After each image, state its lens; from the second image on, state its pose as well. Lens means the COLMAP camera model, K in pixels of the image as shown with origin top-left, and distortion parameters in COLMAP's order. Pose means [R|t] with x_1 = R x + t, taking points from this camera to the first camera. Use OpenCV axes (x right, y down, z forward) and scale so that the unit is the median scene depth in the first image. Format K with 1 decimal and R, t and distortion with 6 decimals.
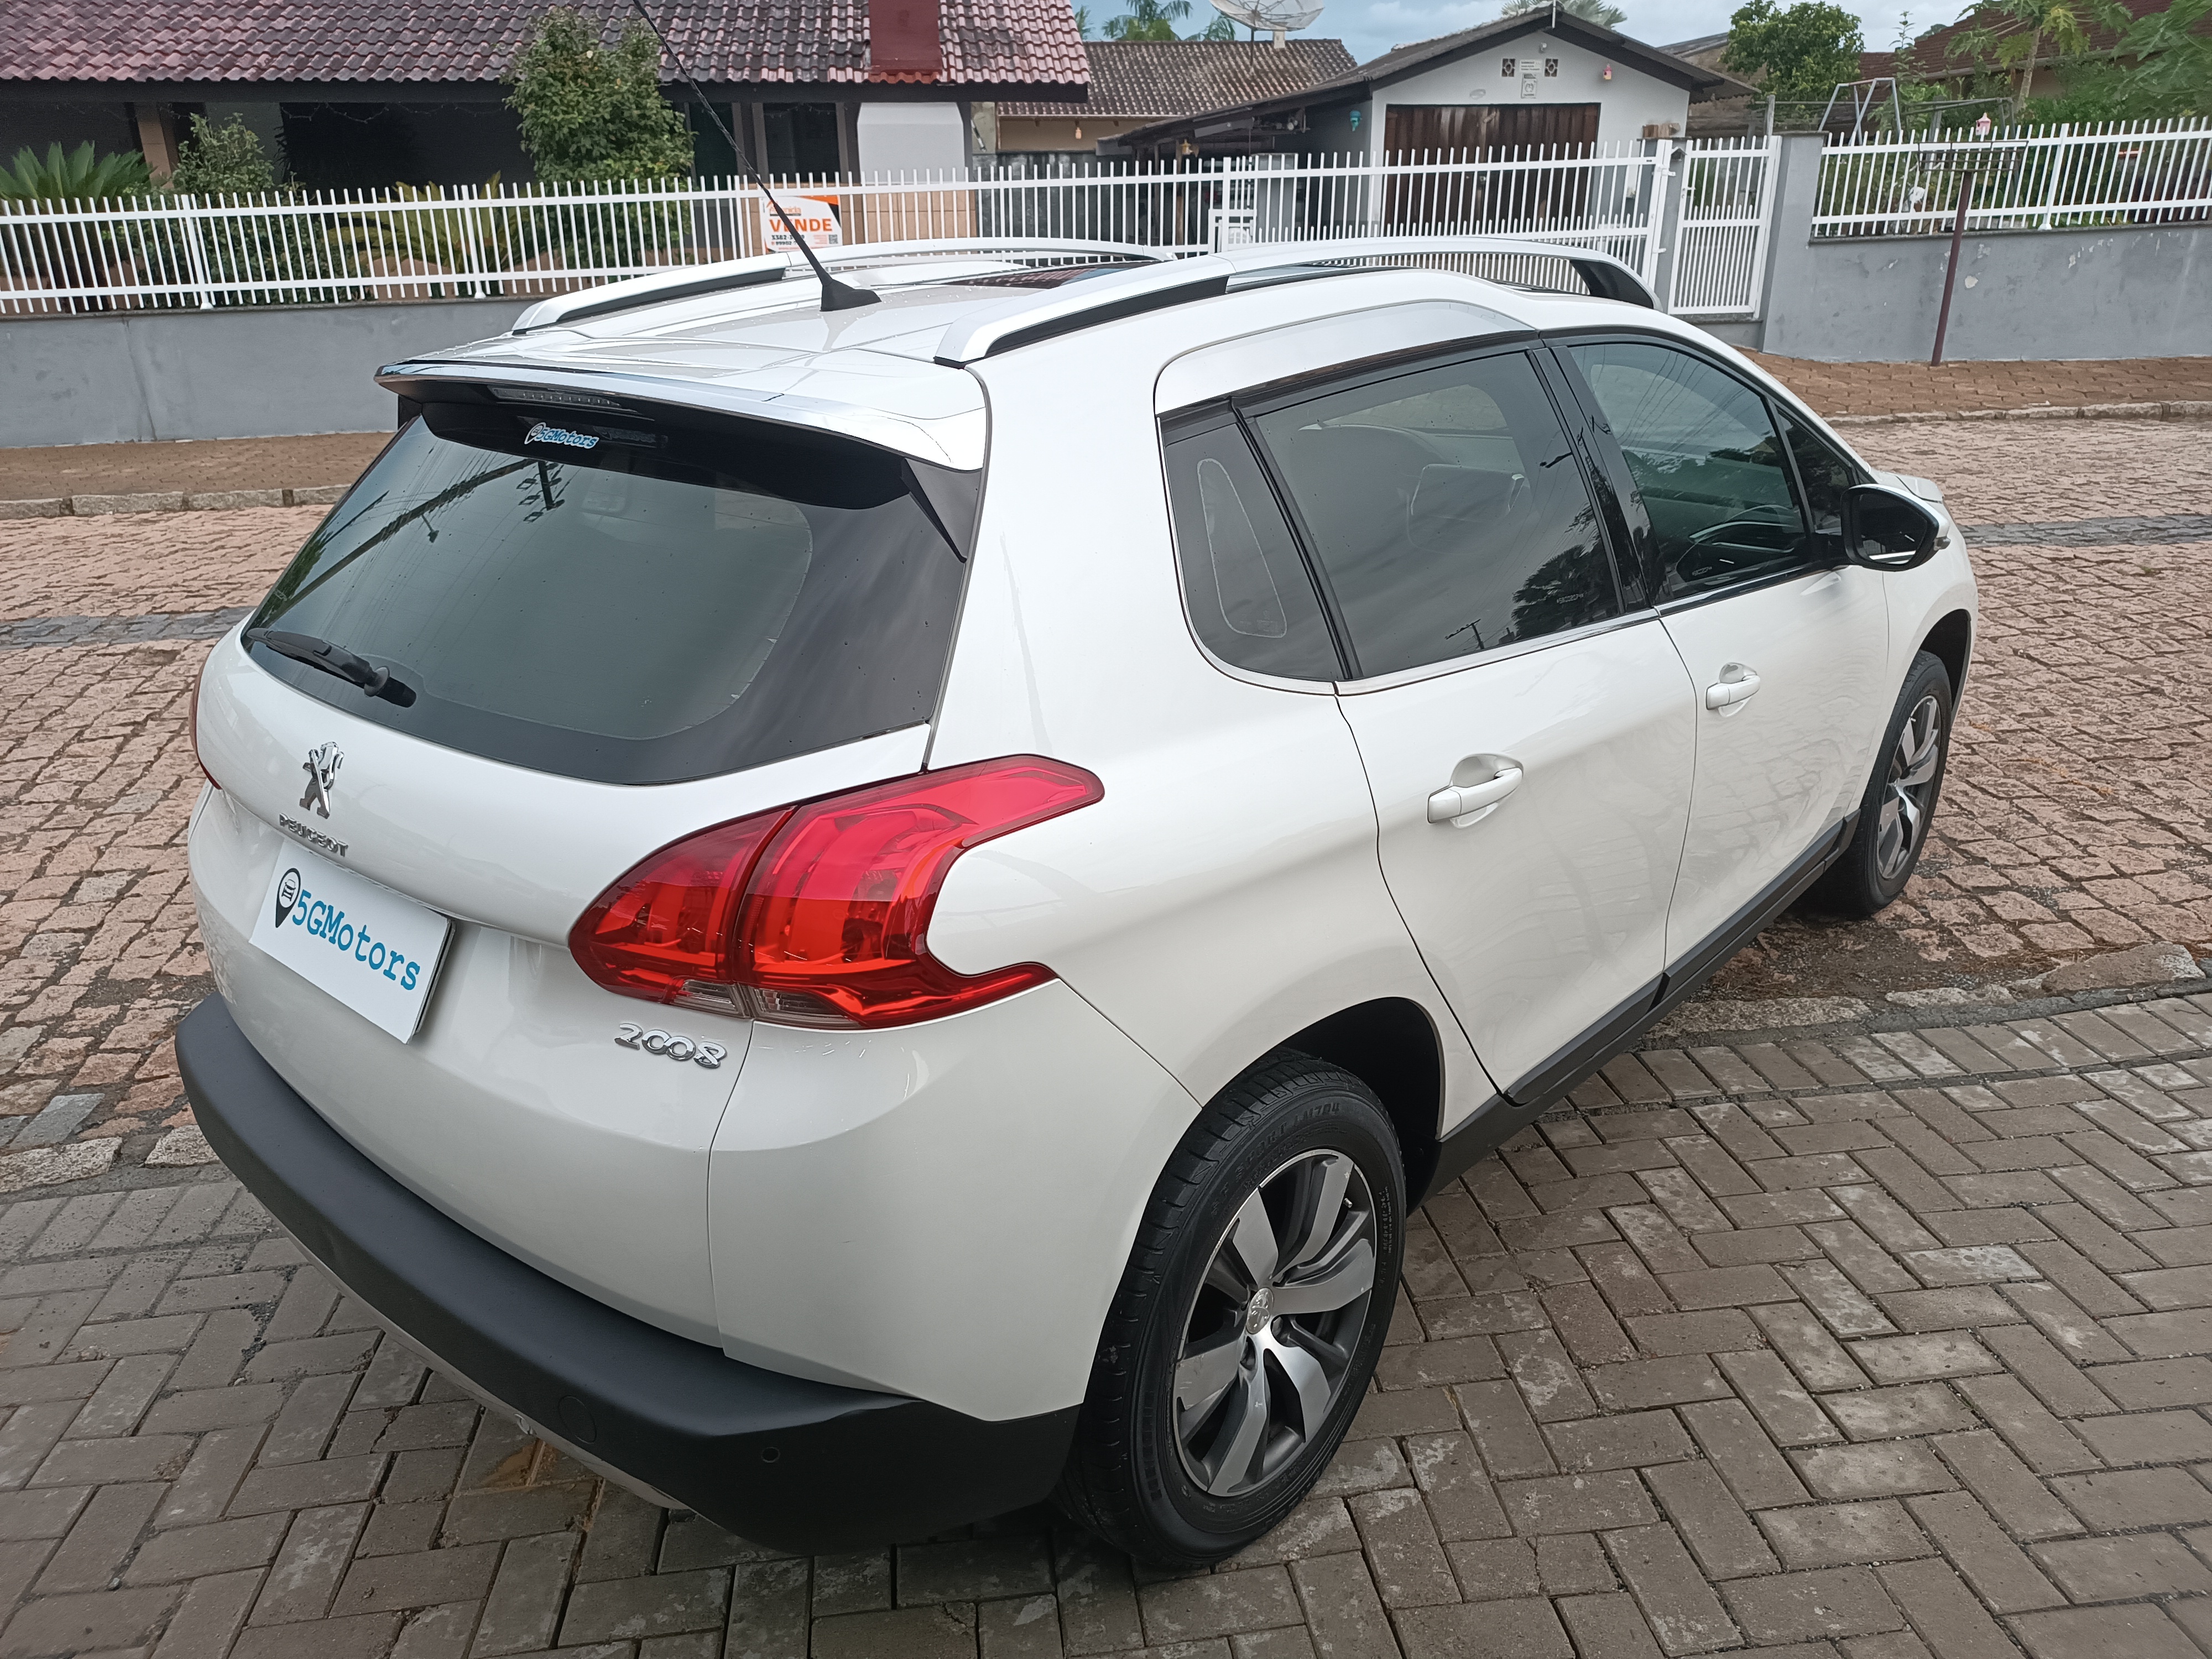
lens RADIAL K [[1578.9, 0, 1066.2], [0, 1578.9, 839.0], [0, 0, 1]] dist [-0.007578, 0.005159]
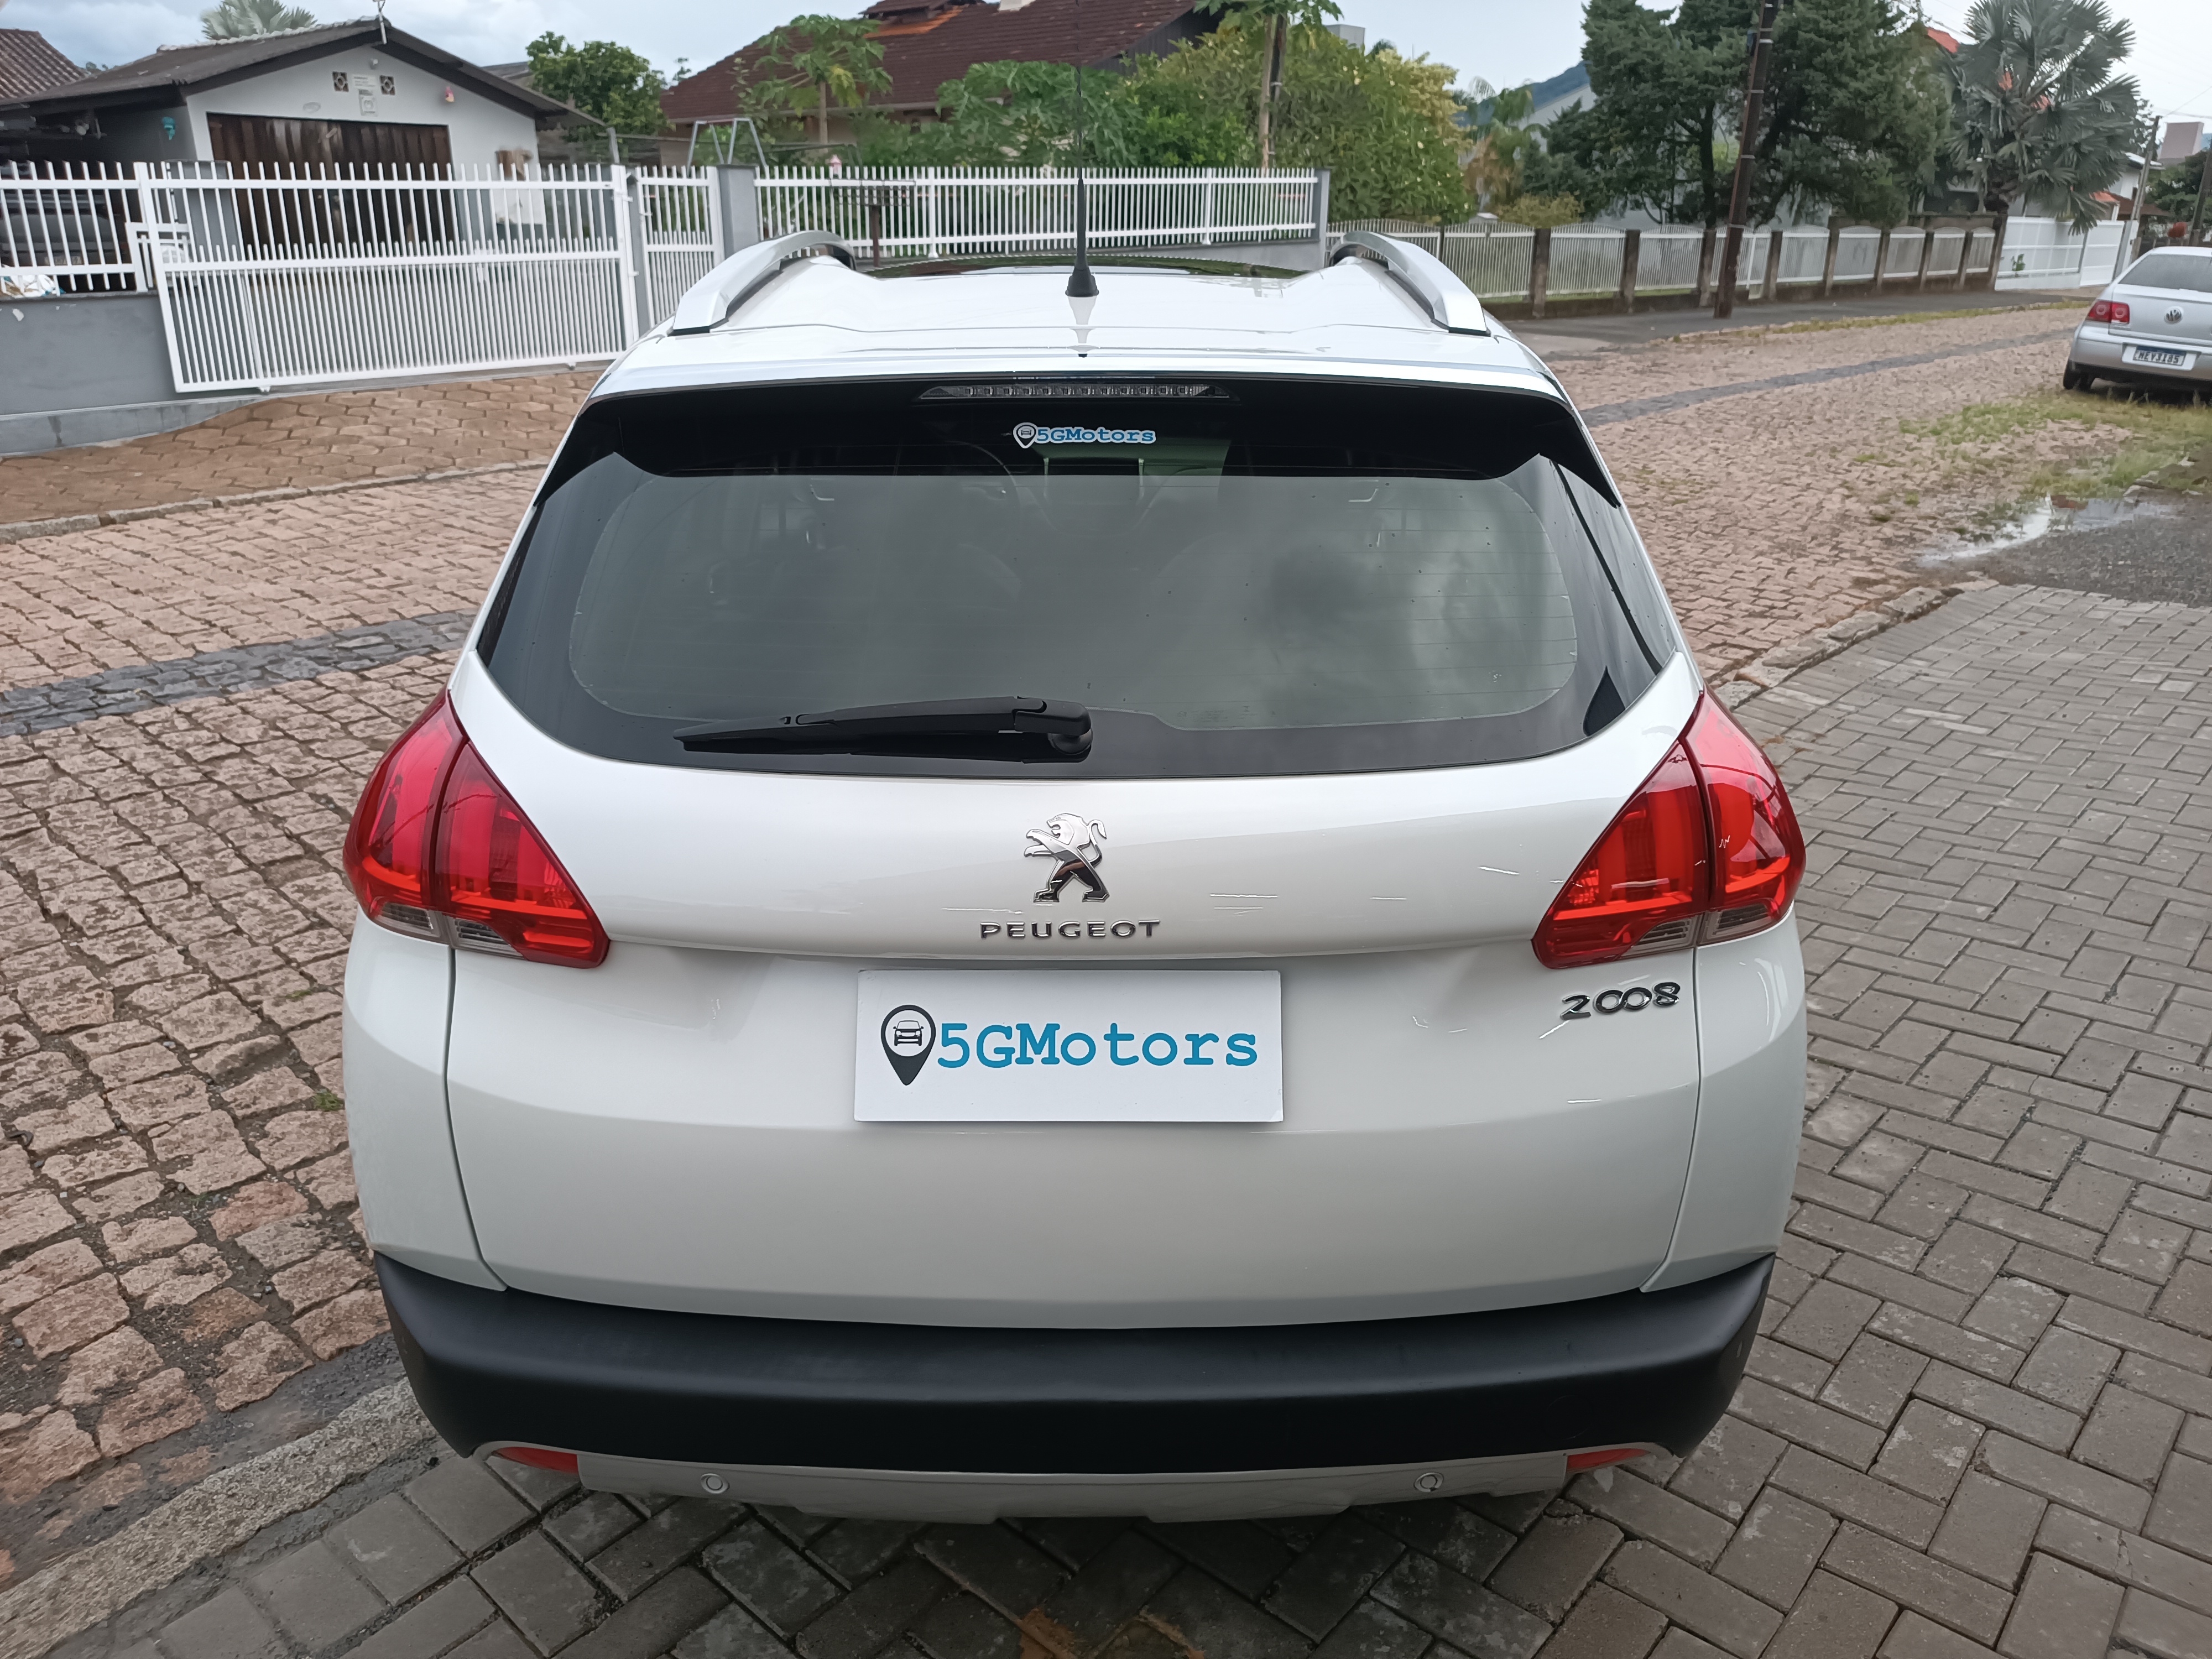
lens RADIAL K [[1594.0, 0, 1106.0], [0, 1594.0, 829.5], [0, 0, 1]] dist [0.008287, -0.005265]
pose [[0.748405, -0.215486, 0.627260, -0.095727], [0.231472, 0.971144, 0.057445, -0.009464], [-0.621539, 0.102201, 0.776688, 0.033851]]
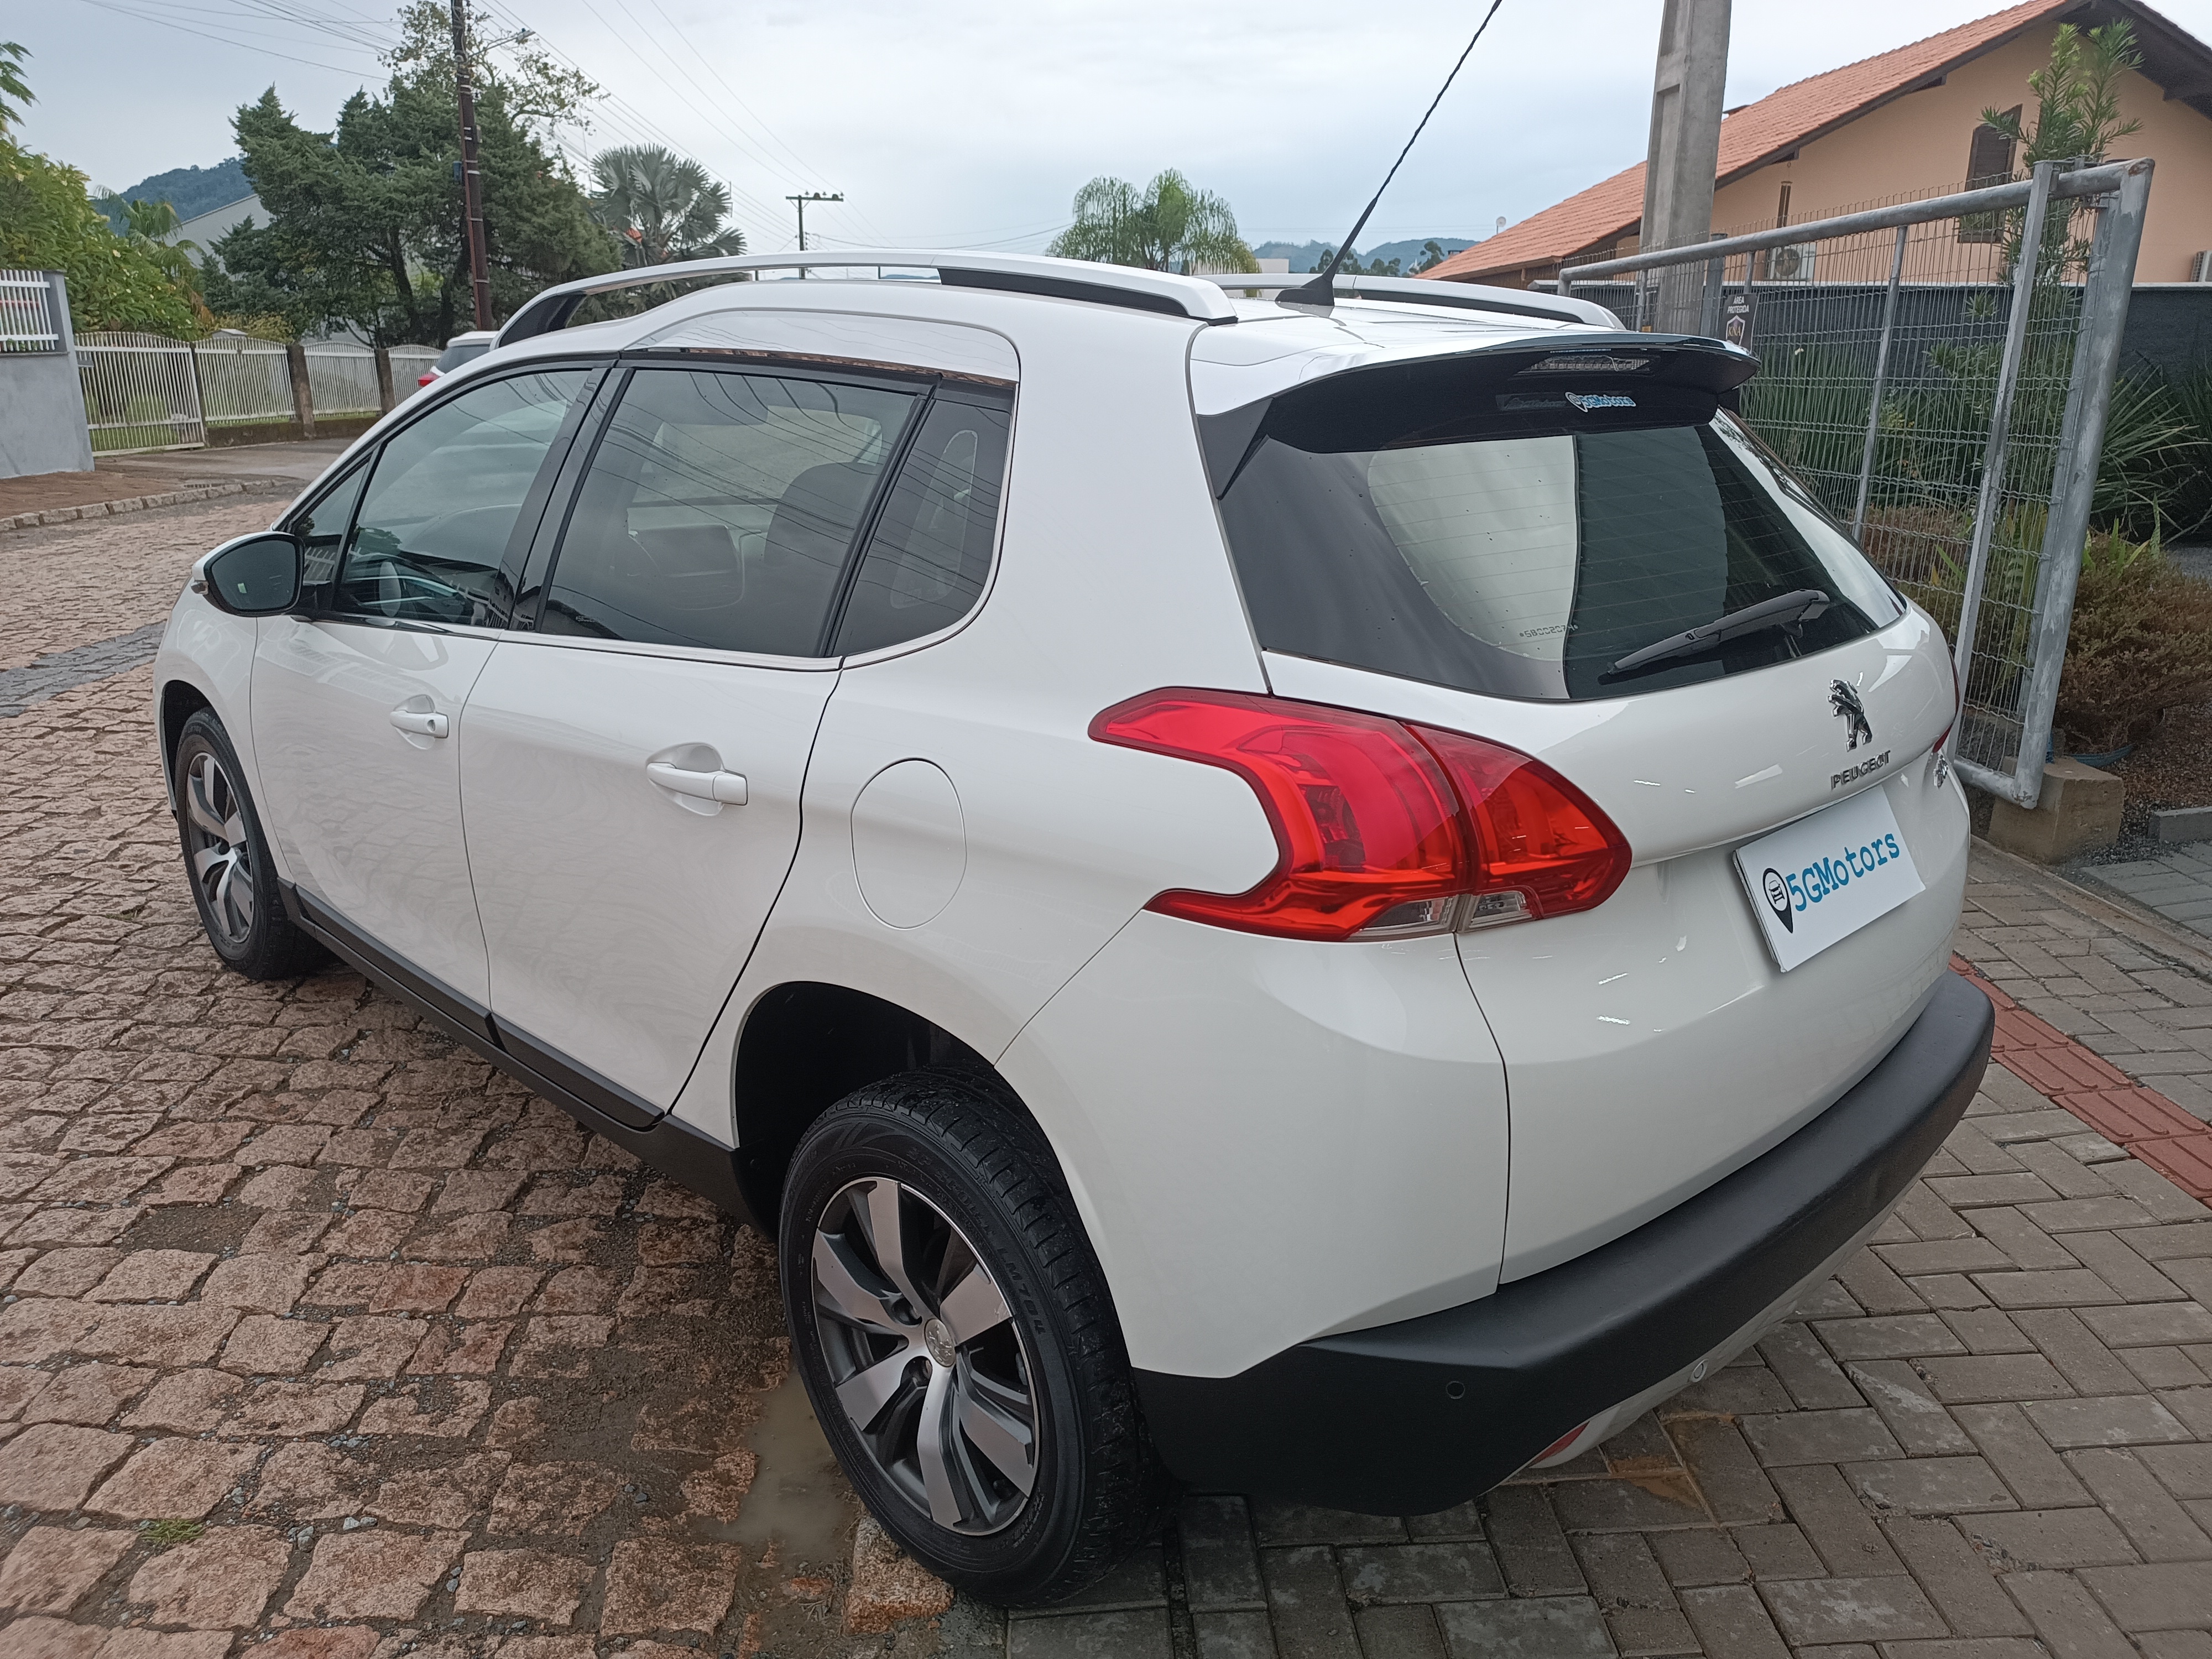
lens RADIAL K [[1594.0, 0, 1106.0], [0, 1594.0, 829.5], [0, 0, 1]] dist [0.008287, -0.005265]
pose [[0.065205, -0.261965, 0.962872, -0.148918], [0.363872, 0.904728, 0.221505, -0.036670], [-0.929164, 0.335919, 0.154315, 0.129005]]
